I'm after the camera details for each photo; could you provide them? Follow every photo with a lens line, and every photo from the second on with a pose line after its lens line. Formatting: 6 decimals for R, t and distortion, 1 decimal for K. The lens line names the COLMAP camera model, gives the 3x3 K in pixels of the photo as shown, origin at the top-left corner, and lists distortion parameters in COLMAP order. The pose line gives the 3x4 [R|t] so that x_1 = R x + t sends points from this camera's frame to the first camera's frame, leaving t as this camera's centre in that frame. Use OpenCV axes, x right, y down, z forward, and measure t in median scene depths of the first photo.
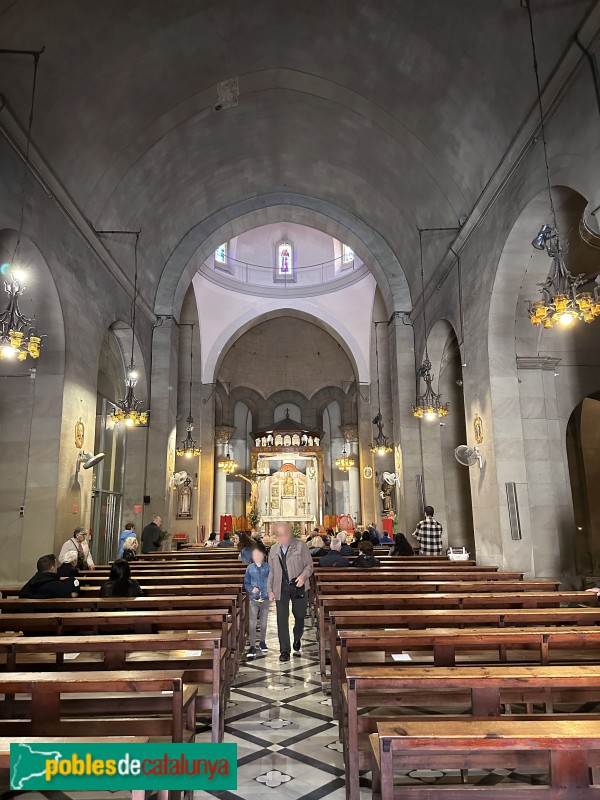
lens RADIAL K [[573.7, 0, 301.6], [0, 573.7, 396.6], [0, 0, 1]] dist [0.007646, 0.000256]
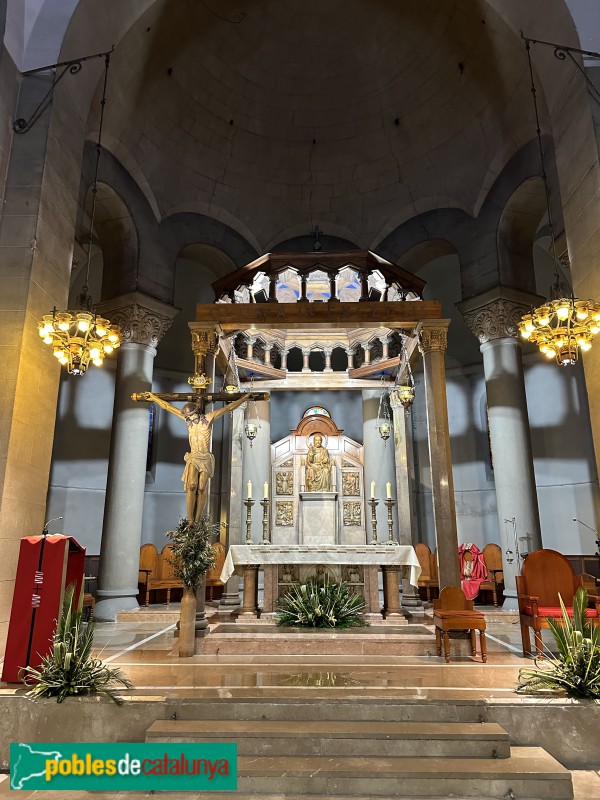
lens RADIAL K [[573.7, 0, 296.2], [0, 573.7, 401.9], [0, 0, 1]] dist [0.007646, 0.000256]
pose [[0.998854, 0.000384, -0.047867, -0.022005], [-0.002316, 0.999184, -0.040327, 0.146333], [0.047812, 0.040392, 0.998039, 0.703818]]
